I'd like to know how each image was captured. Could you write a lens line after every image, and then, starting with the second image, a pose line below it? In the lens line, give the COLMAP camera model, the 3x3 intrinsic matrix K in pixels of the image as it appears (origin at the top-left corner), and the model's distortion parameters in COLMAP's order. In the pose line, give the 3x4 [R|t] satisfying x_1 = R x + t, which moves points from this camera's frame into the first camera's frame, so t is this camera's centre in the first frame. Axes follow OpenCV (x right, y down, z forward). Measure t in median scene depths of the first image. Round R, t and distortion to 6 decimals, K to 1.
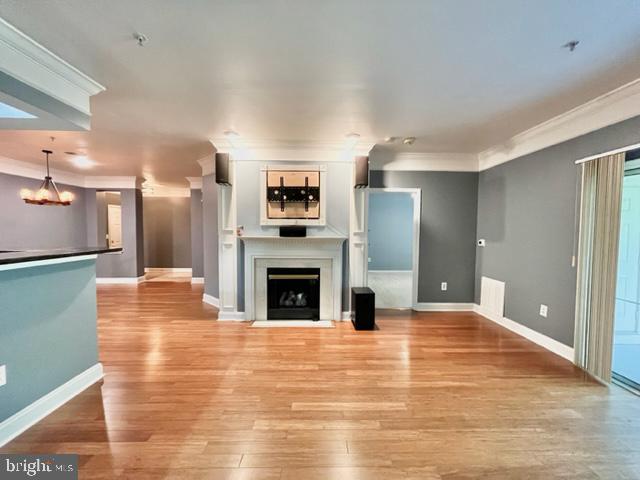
lens RADIAL K [[261.0, 0, 321.7], [0, 261.0, 240.1], [0, 0, 1]] dist [-0.002996, 0.000279]
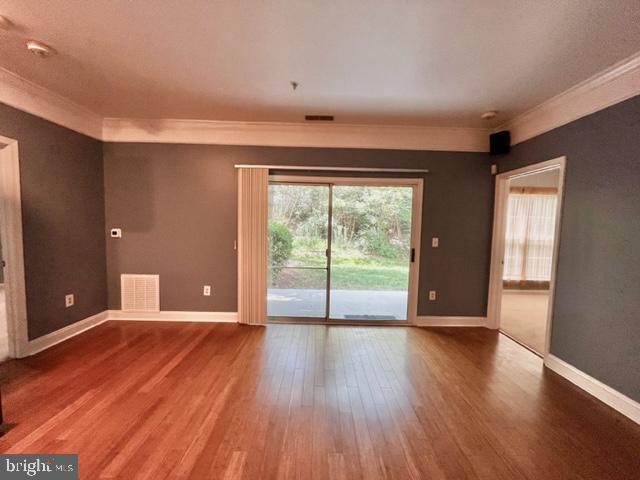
lens RADIAL K [[261.0, 0, 323.1], [0, 261.0, 240.4], [0, 0, 1]] dist [-0.002996, 0.000279]
pose [[0.010363, -0.072411, 0.997321, -0.243338], [0.014870, 0.997275, 0.072254, -0.020962], [-0.999836, 0.014081, 0.011412, 0.458649]]
